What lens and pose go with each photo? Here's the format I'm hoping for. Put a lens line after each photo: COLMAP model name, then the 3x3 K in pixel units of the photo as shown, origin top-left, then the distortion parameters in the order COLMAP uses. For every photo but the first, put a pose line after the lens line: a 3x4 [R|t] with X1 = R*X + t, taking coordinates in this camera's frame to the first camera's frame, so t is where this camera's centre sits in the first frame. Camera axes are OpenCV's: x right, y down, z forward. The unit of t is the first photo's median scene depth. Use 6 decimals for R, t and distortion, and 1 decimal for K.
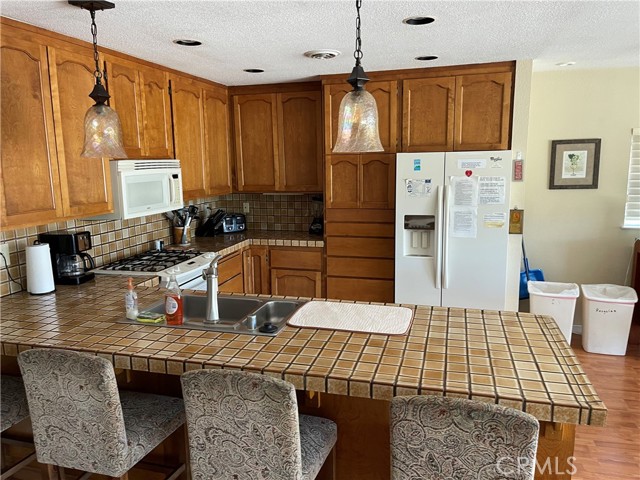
lens RADIAL K [[481.6, 0, 317.4], [0, 481.6, 241.3], [0, 0, 1]] dist [0.096510, -0.133311]
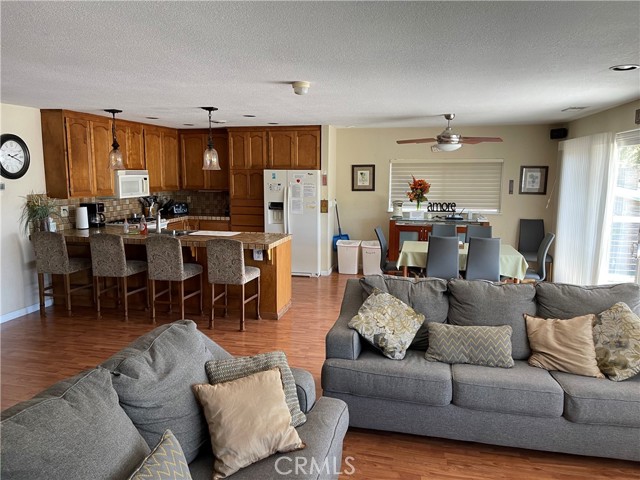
lens RADIAL K [[481.6, 0, 317.4], [0, 481.6, 241.3], [0, 0, 1]] dist [0.096510, -0.133311]
pose [[0.998504, 0.013105, 0.053080, 0.274181], [-0.011867, 0.999652, -0.023574, 0.143403], [-0.053371, 0.022908, 0.998312, -0.908296]]
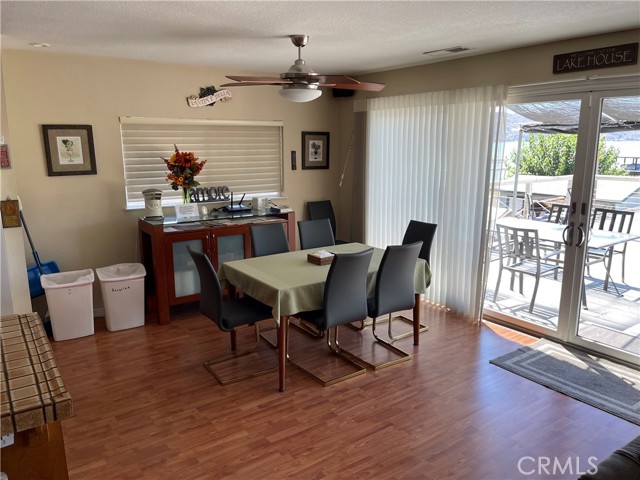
lens RADIAL K [[481.6, 0, 317.4], [0, 481.6, 241.3], [0, 0, 1]] dist [0.096510, -0.133311]
pose [[0.630427, -0.142804, 0.763000, 0.064685], [0.122543, 0.988916, 0.083836, 0.003060], [-0.766515, 0.040648, 0.640939, -0.008503]]
